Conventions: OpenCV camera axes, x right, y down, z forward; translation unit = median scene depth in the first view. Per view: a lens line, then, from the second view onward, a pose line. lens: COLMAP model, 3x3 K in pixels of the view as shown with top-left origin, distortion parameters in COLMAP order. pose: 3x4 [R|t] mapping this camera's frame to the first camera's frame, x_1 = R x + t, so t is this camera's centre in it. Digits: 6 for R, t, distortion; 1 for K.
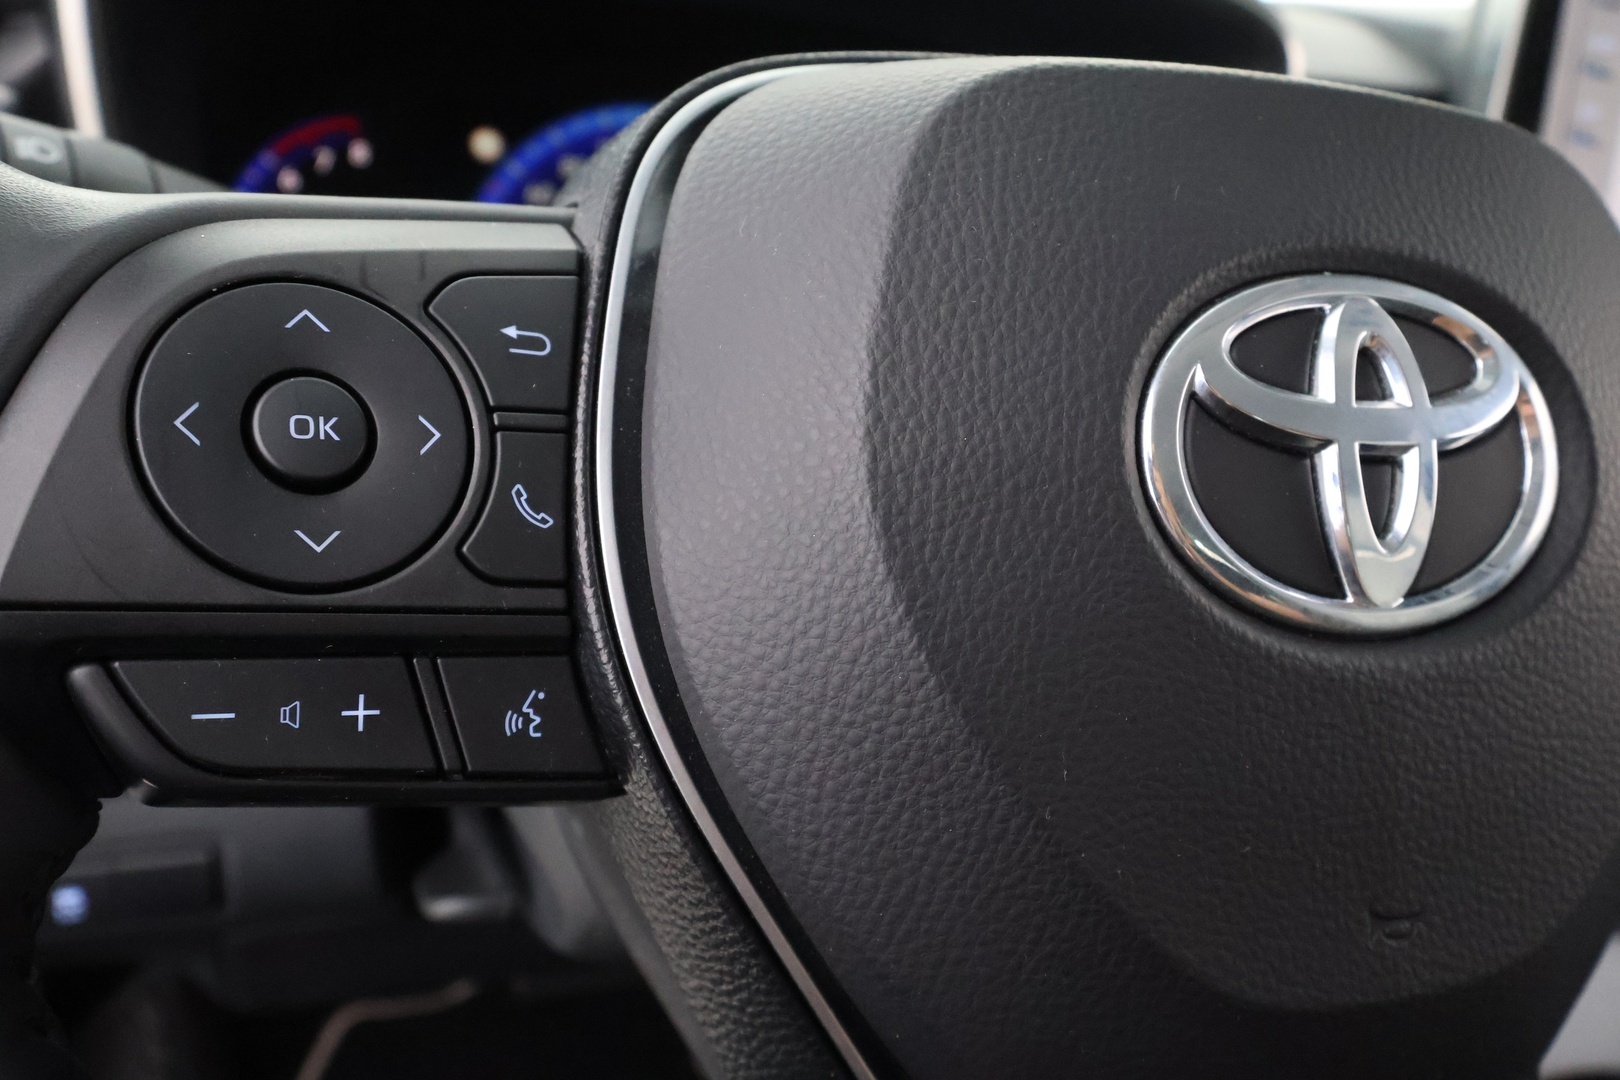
lens RADIAL K [[1275.7, 0, 816.3], [0, 1275.7, 539.5], [0, 0, 1]] dist [-0.002835, -0.005242]
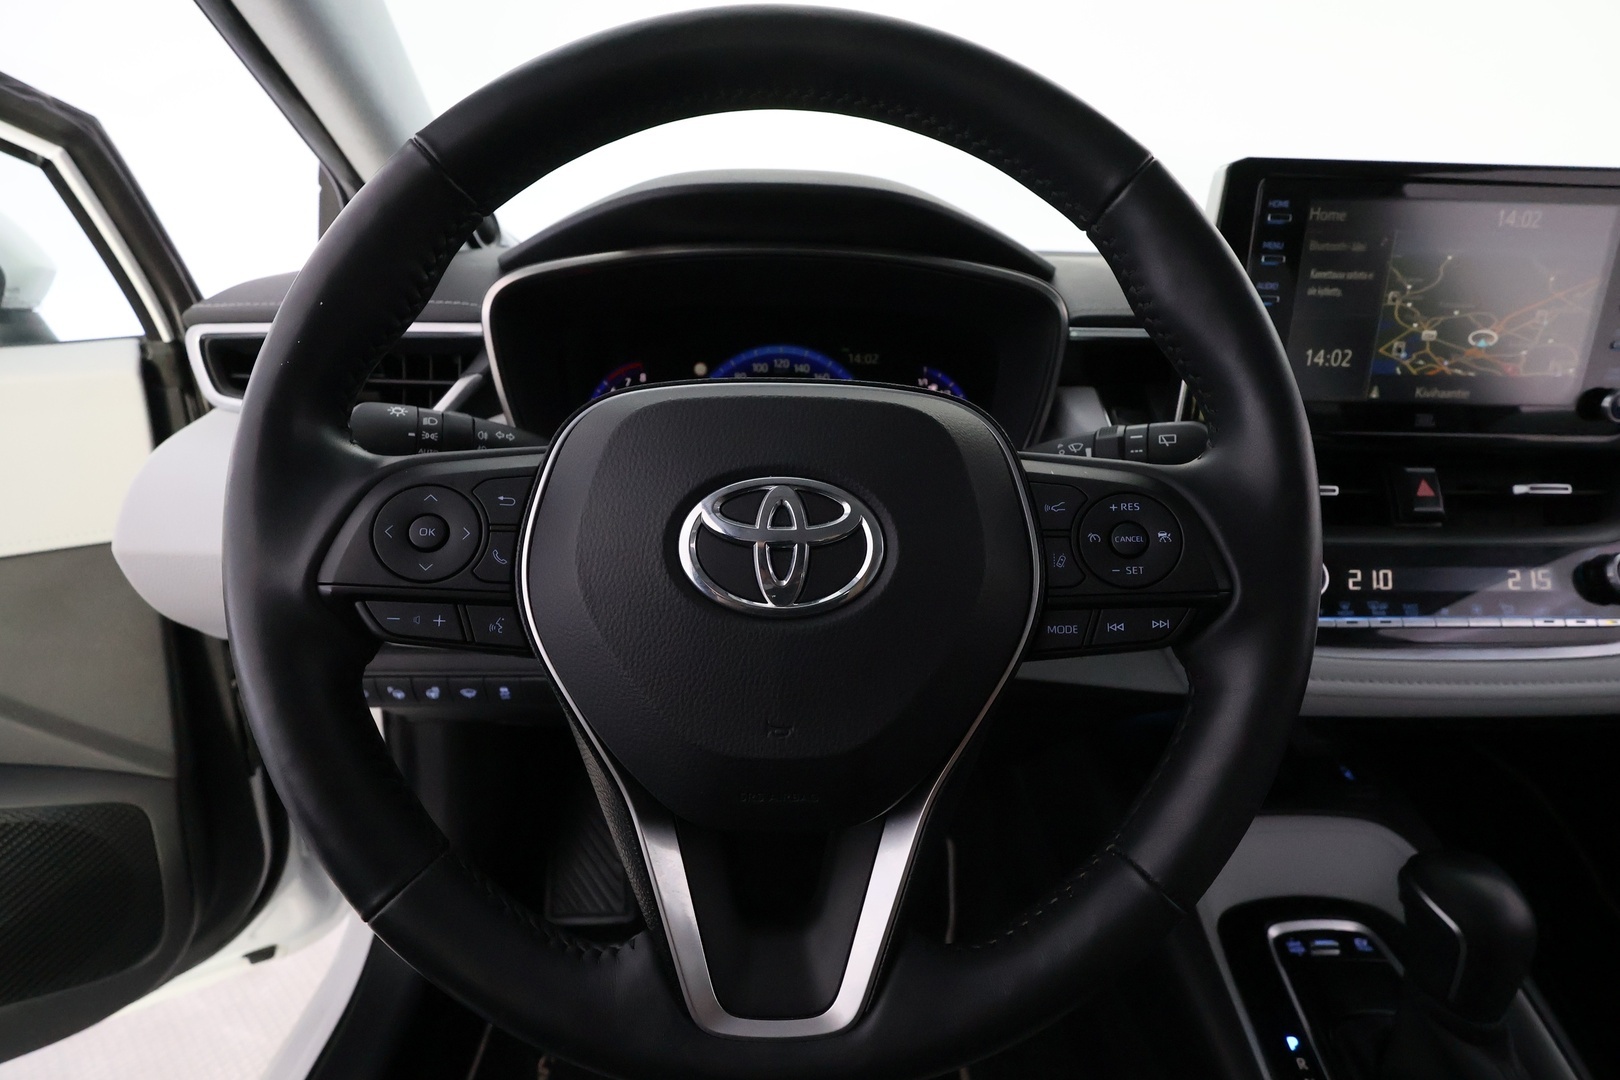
lens RADIAL K [[737.2, 0, 813.1], [0, 737.2, 545.8], [0, 0, 1]] dist [-0.003769, -0.000772]
pose [[0.945826, 0.031989, -0.323095, 1.030153], [-0.027786, 0.999459, 0.017614, -0.102386], [0.323484, -0.007683, 0.946203, -0.408955]]
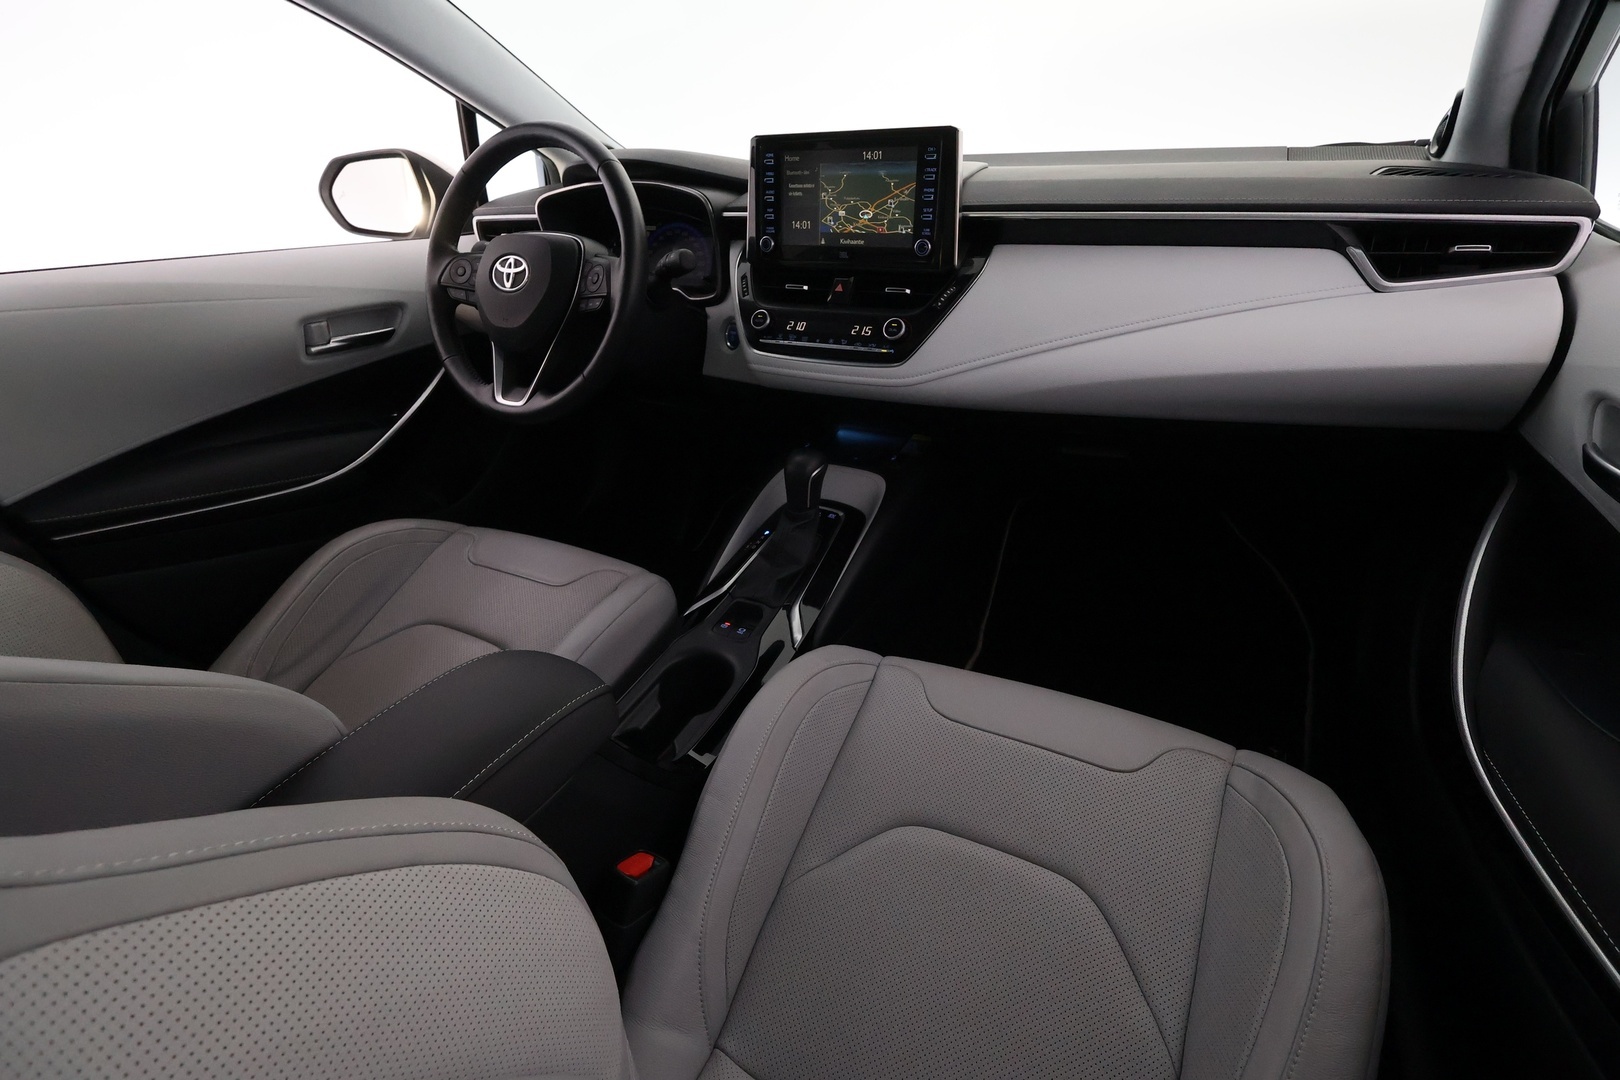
lens RADIAL K [[737.2, 0, 811.7], [0, 737.2, 545.4], [0, 0, 1]] dist [-0.003769, -0.000772]
pose [[0.662785, 0.241839, -0.708682, 7.215968], [-0.139233, 0.969708, 0.200700, 0.561285], [0.735751, -0.034349, 0.676380, -1.395072]]
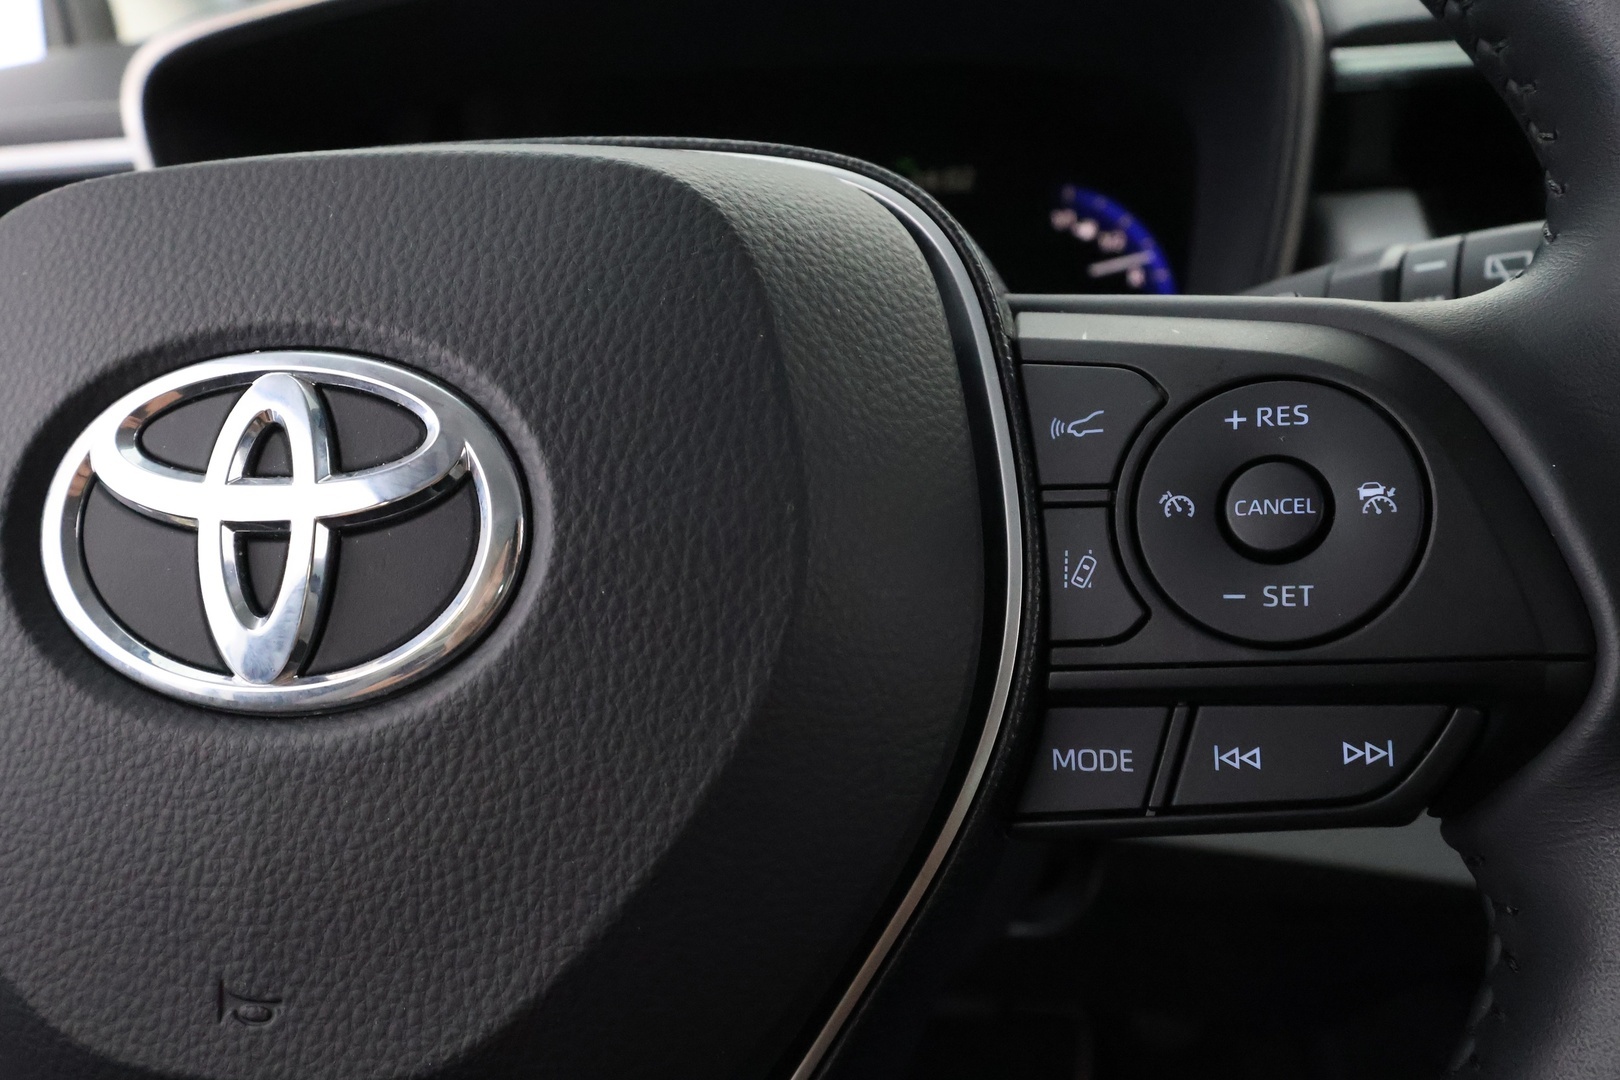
lens RADIAL K [[1275.7, 0, 811.4], [0, 1275.7, 541.1], [0, 0, 1]] dist [-0.002835, -0.005242]
pose [[0.859636, 0.013131, -0.510738, 1.383252], [-0.021319, 0.999721, -0.010181, -0.060879], [0.510462, 0.019641, 0.859676, 0.375515]]
